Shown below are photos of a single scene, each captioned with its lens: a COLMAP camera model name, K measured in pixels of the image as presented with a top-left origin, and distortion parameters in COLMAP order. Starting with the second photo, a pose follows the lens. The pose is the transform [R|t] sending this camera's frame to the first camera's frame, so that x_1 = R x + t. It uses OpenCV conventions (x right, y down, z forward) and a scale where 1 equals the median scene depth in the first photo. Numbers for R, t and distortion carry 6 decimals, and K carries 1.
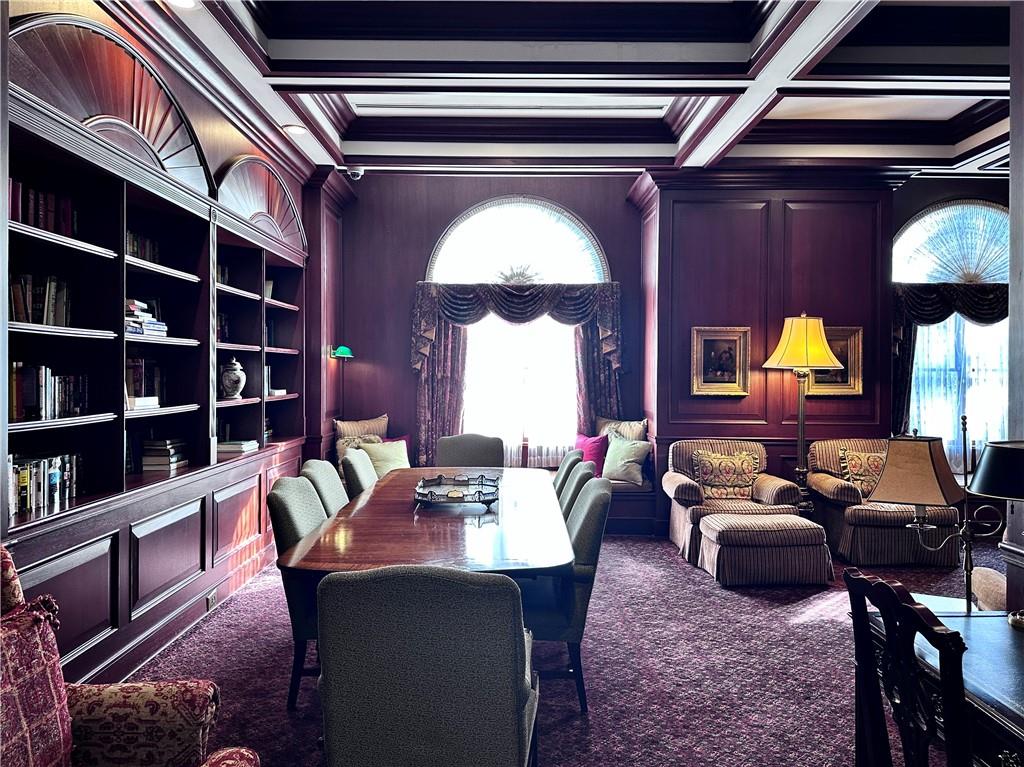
lens RADIAL K [[716.5, 0, 515.0], [0, 716.5, 381.6], [0, 0, 1]] dist [0.056754, -0.020443]
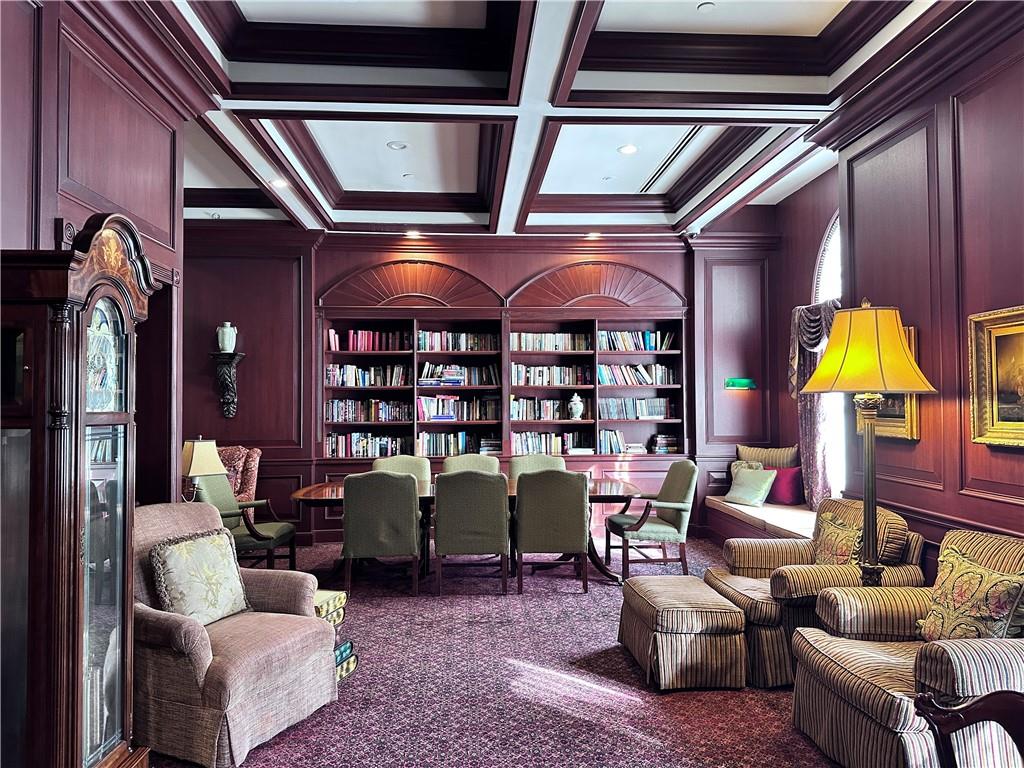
lens RADIAL K [[716.5, 0, 515.9], [0, 716.5, 384.9], [0, 0, 1]] dist [0.056754, -0.020443]
pose [[0.064674, -0.026832, -0.997546, 0.973165], [-0.000811, 0.999637, -0.026941, -0.009732], [0.997906, 0.002551, 0.064629, 0.670908]]
